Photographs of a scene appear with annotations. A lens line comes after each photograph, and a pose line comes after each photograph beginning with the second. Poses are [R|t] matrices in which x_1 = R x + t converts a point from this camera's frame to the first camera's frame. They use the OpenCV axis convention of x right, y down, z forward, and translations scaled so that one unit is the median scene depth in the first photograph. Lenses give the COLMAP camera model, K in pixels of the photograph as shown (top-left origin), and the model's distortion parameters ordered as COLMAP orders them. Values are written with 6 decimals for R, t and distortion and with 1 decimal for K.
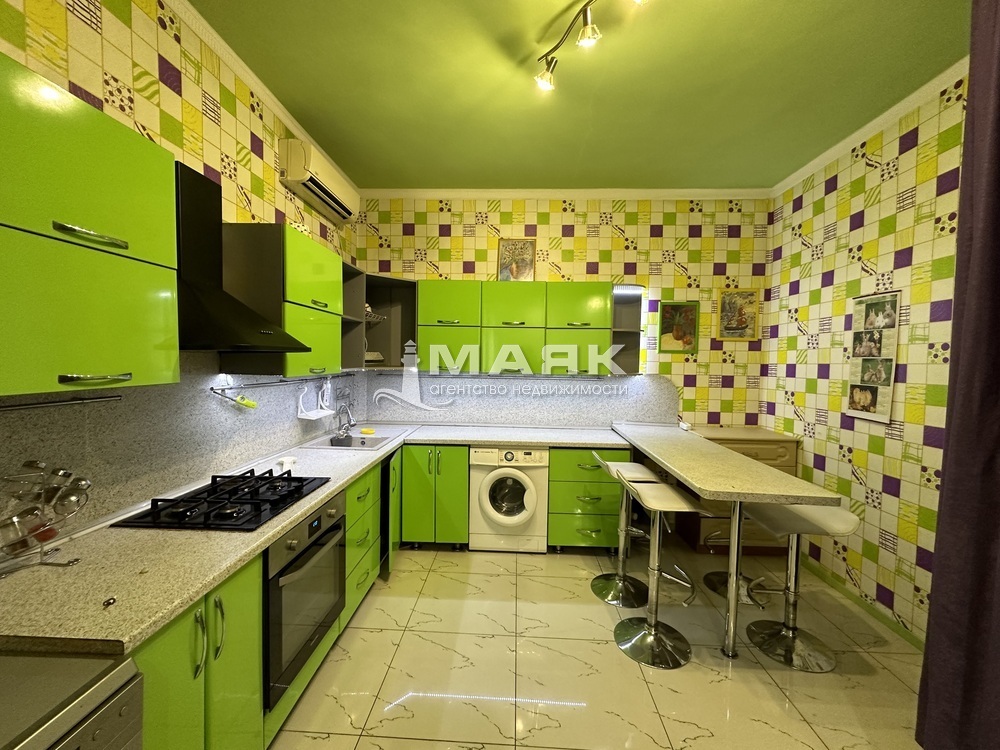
lens RADIAL K [[397.2, 0, 497.4], [0, 397.2, 377.2], [0, 0, 1]] dist [-0.001589, -0.000676]
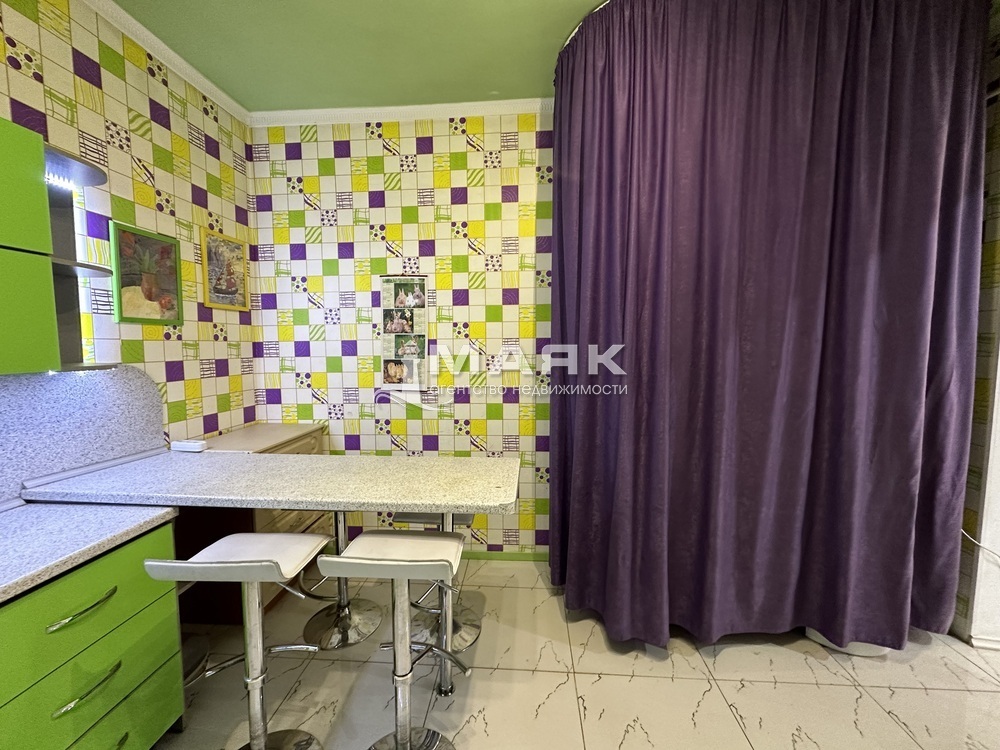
lens RADIAL K [[397.2, 0, 499.5], [0, 397.2, 374.9], [0, 0, 1]] dist [-0.001589, -0.000676]
pose [[0.011900, -0.090369, 0.995837, -0.126297], [0.047884, 0.994817, 0.089705, -0.018274], [-0.998782, 0.046617, 0.016166, 0.589983]]
